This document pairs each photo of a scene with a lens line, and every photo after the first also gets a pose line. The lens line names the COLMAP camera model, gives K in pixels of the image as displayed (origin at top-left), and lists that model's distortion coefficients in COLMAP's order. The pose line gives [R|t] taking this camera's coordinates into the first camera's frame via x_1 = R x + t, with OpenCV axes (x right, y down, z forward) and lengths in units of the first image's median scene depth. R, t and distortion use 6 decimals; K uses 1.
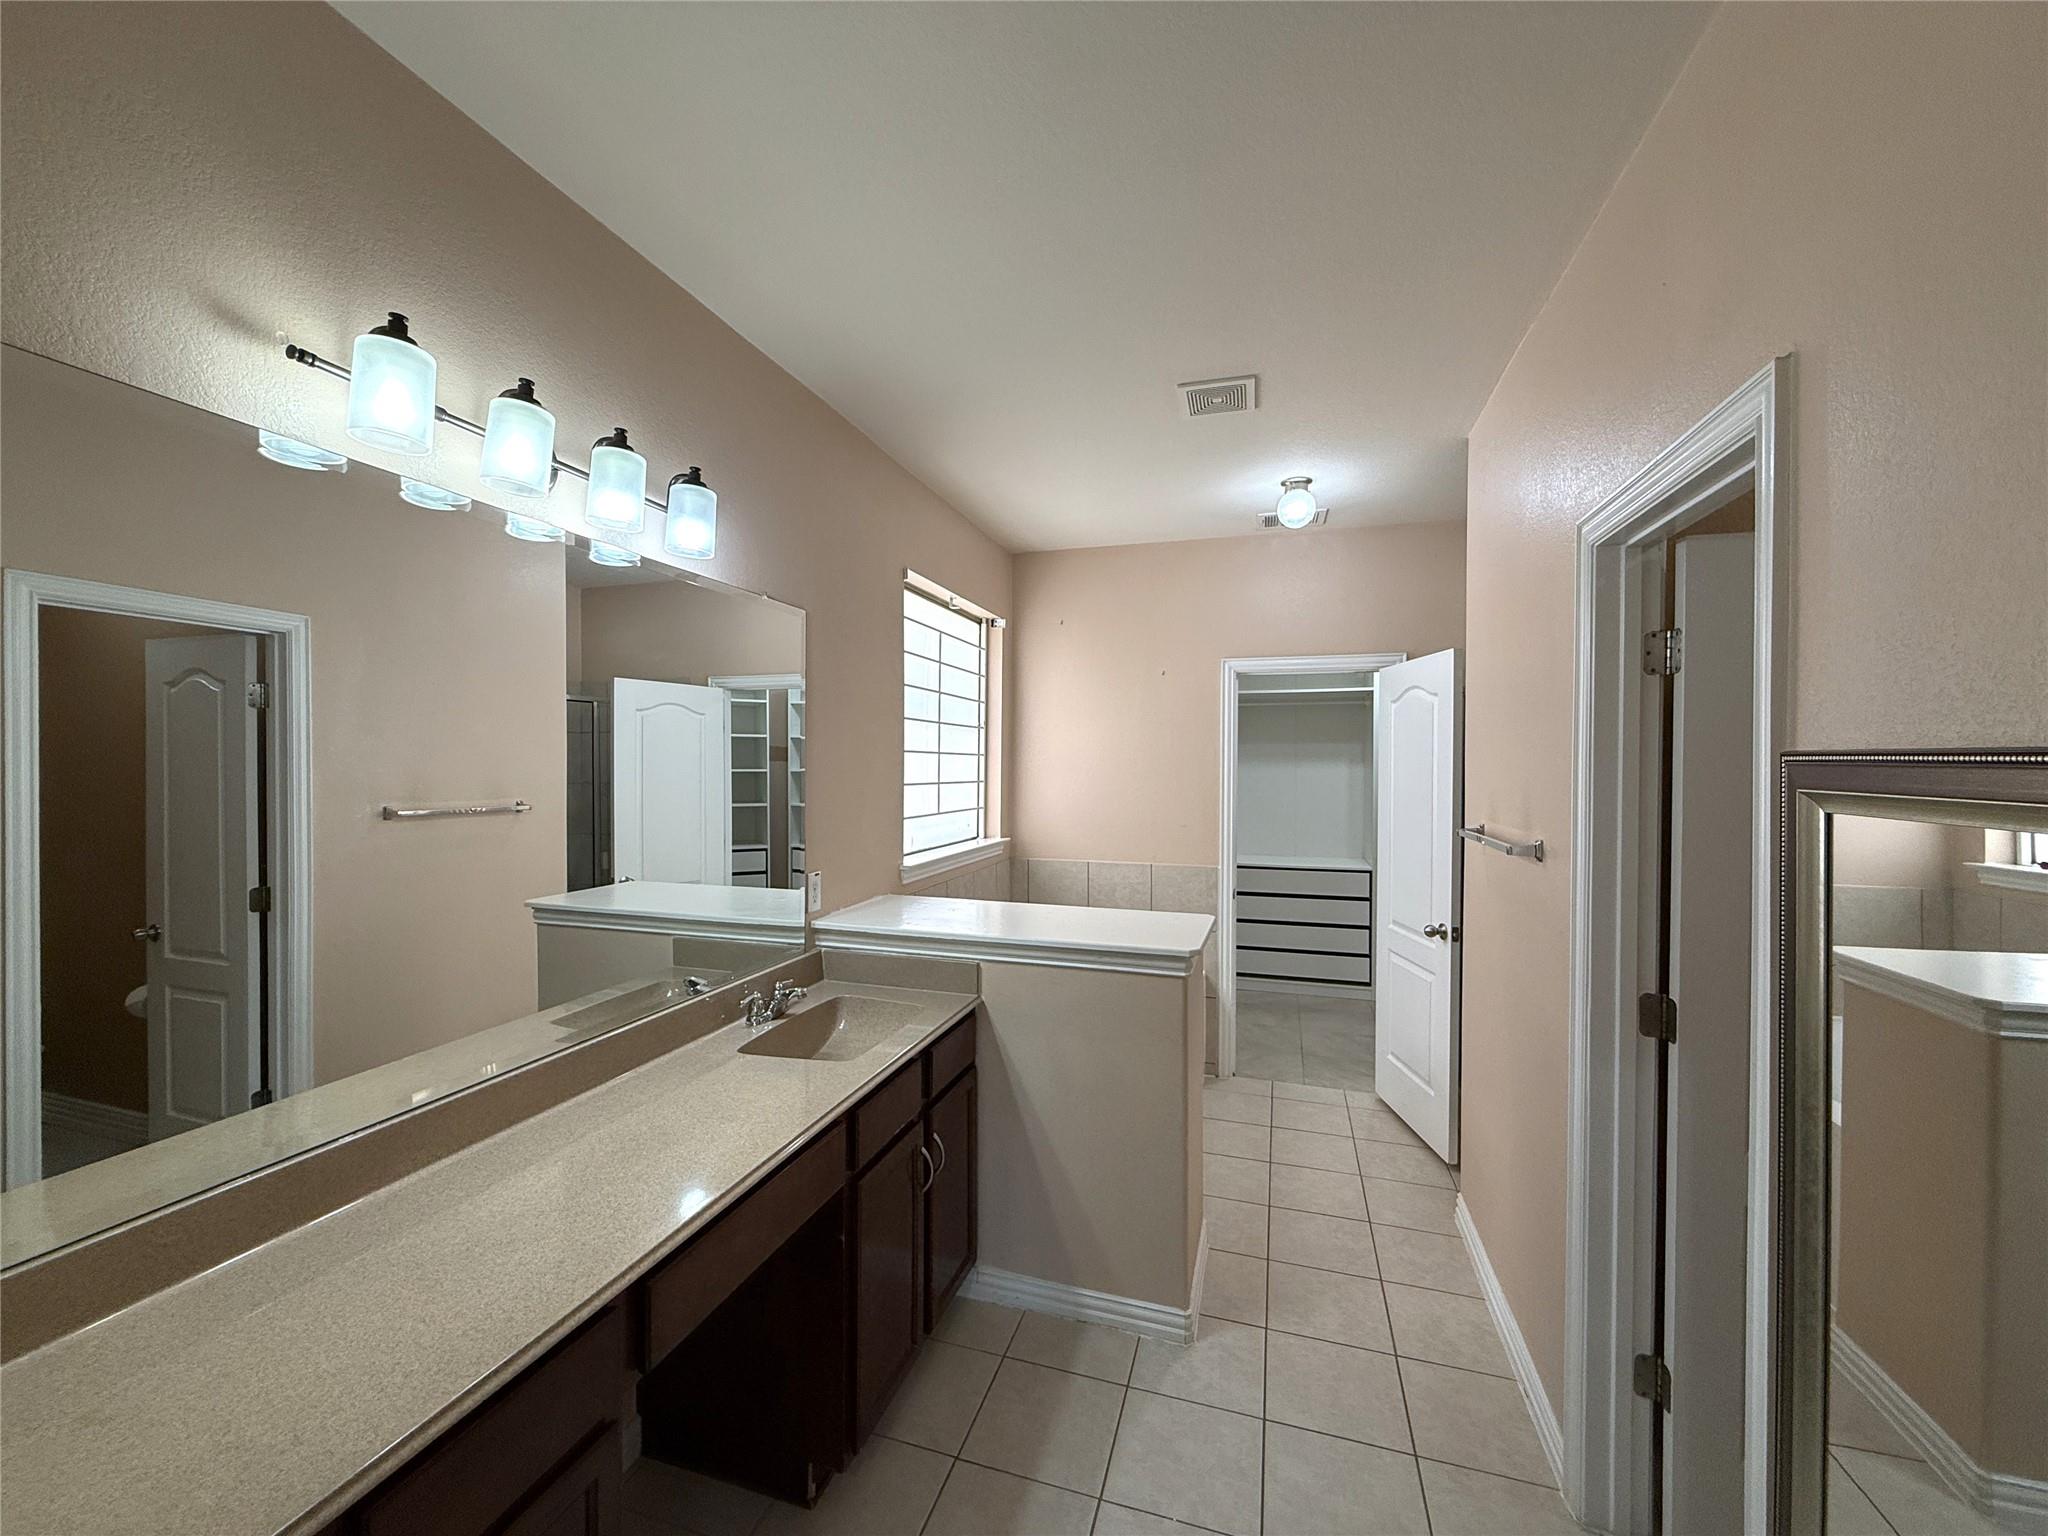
lens RADIAL K [[824.3, 0, 1014.4], [0, 824.3, 766.6], [0, 0, 1]] dist [0.001962, 0.000020]
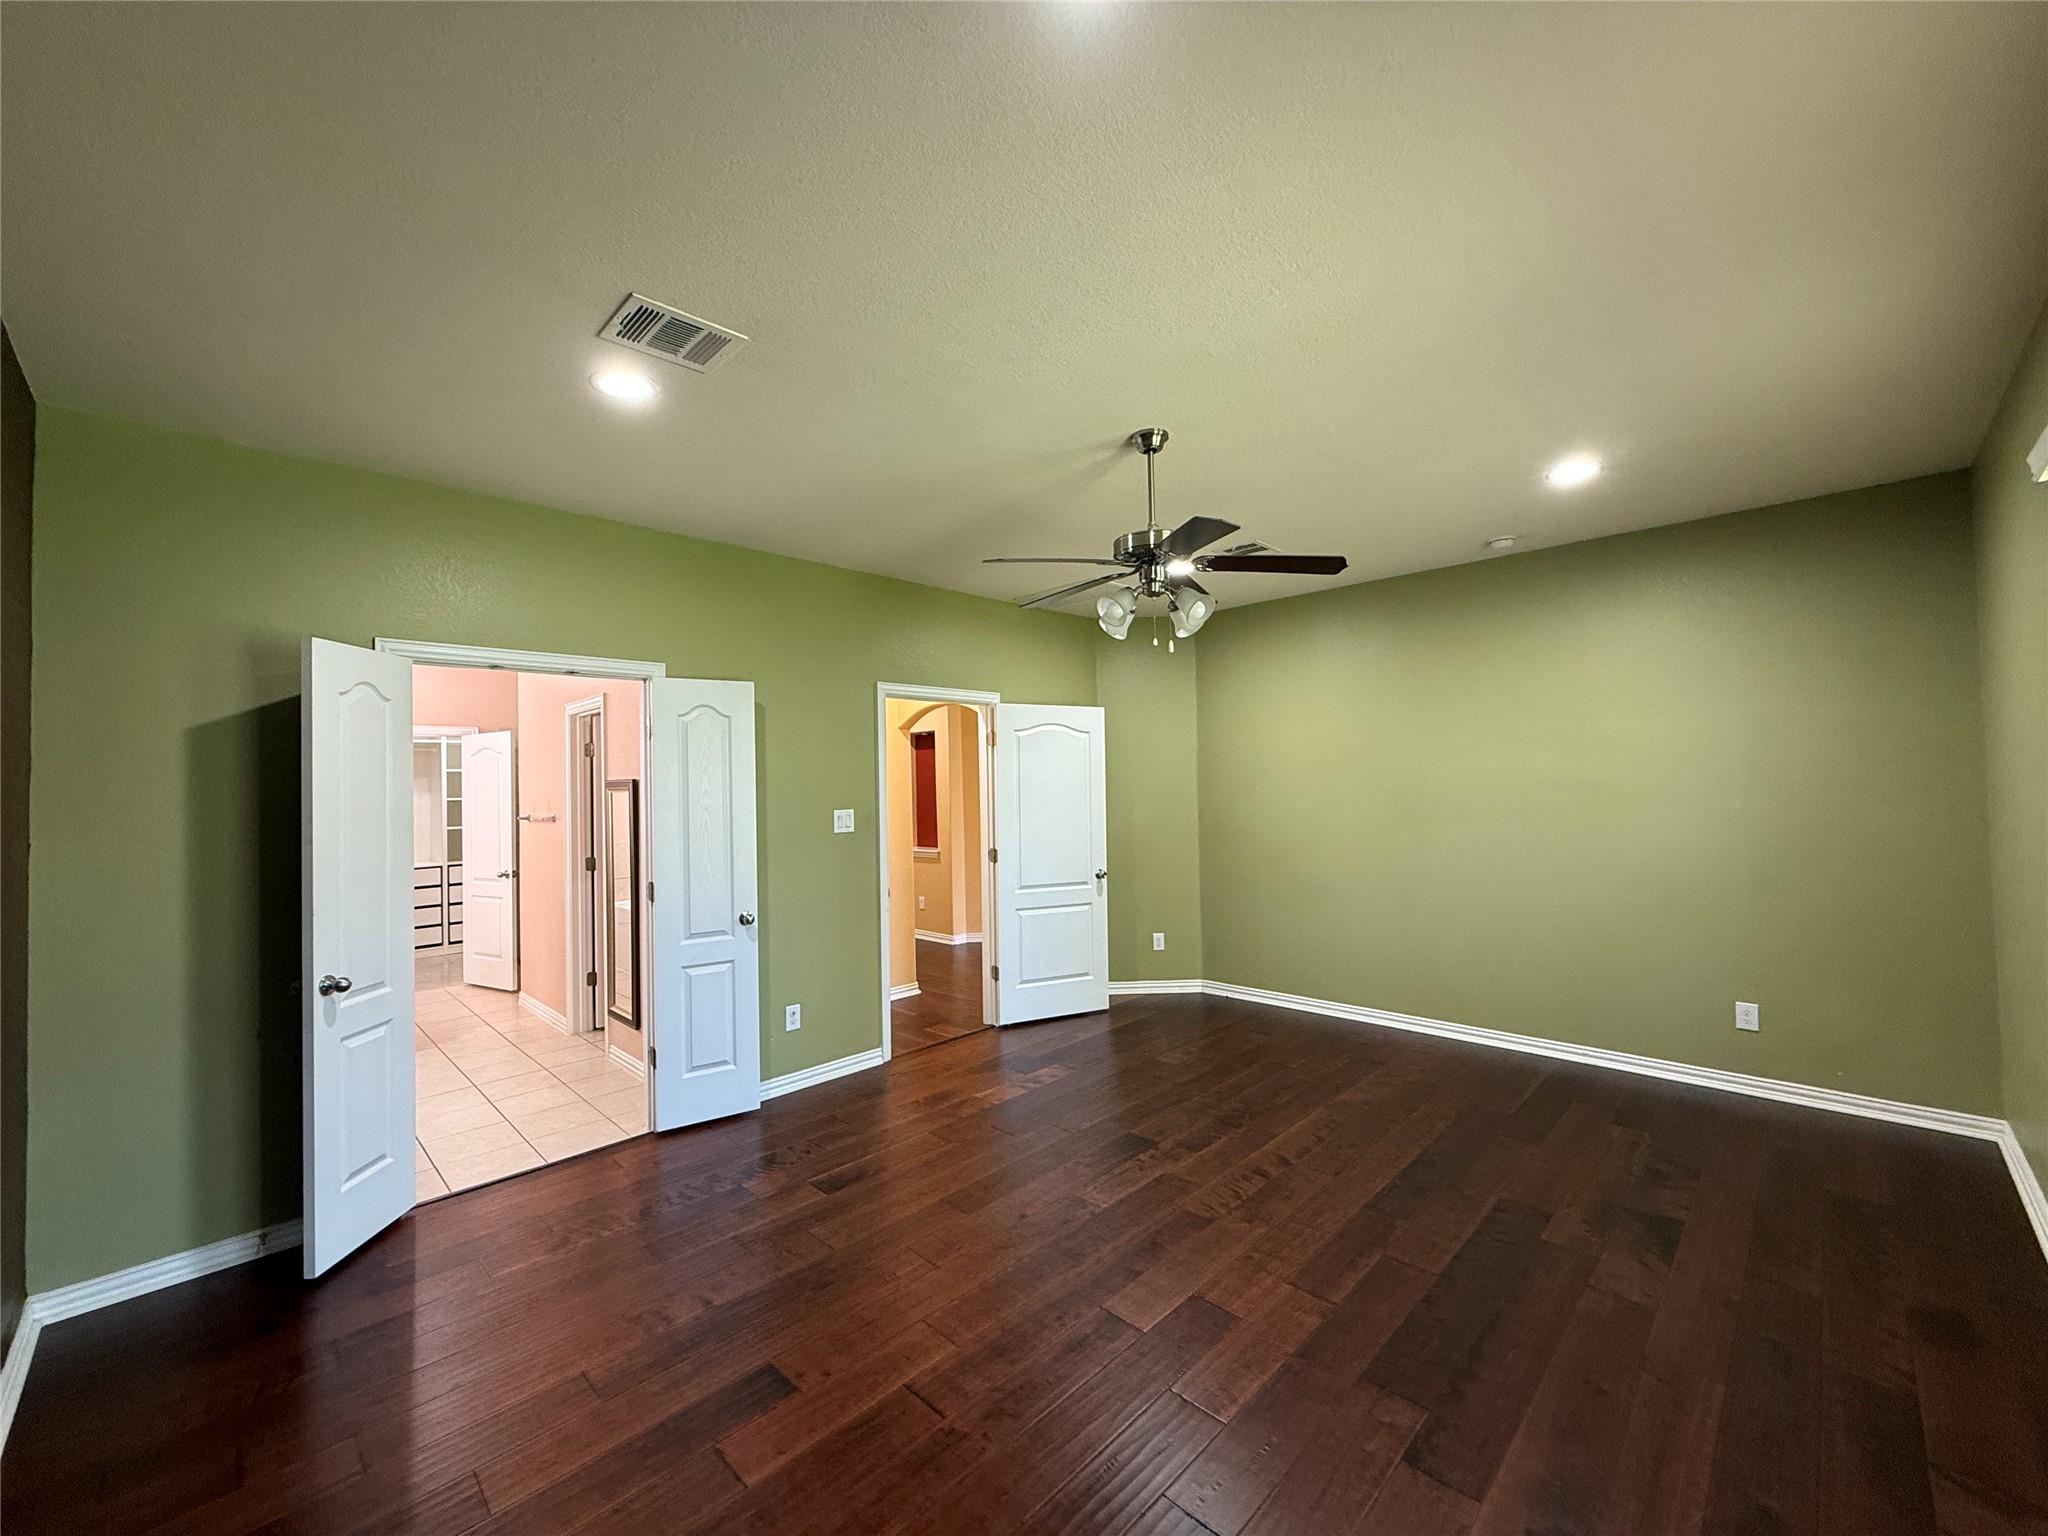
lens RADIAL K [[811.1, 0, 1022.4], [0, 811.1, 767.4], [0, 0, 1]] dist [0.001395, 0.000481]
pose [[0.460360, 0.001125, 0.887732, -0.667155], [0.031496, 0.999349, -0.017600, 0.018164], [-0.887173, 0.036063, 0.460025, -1.042165]]
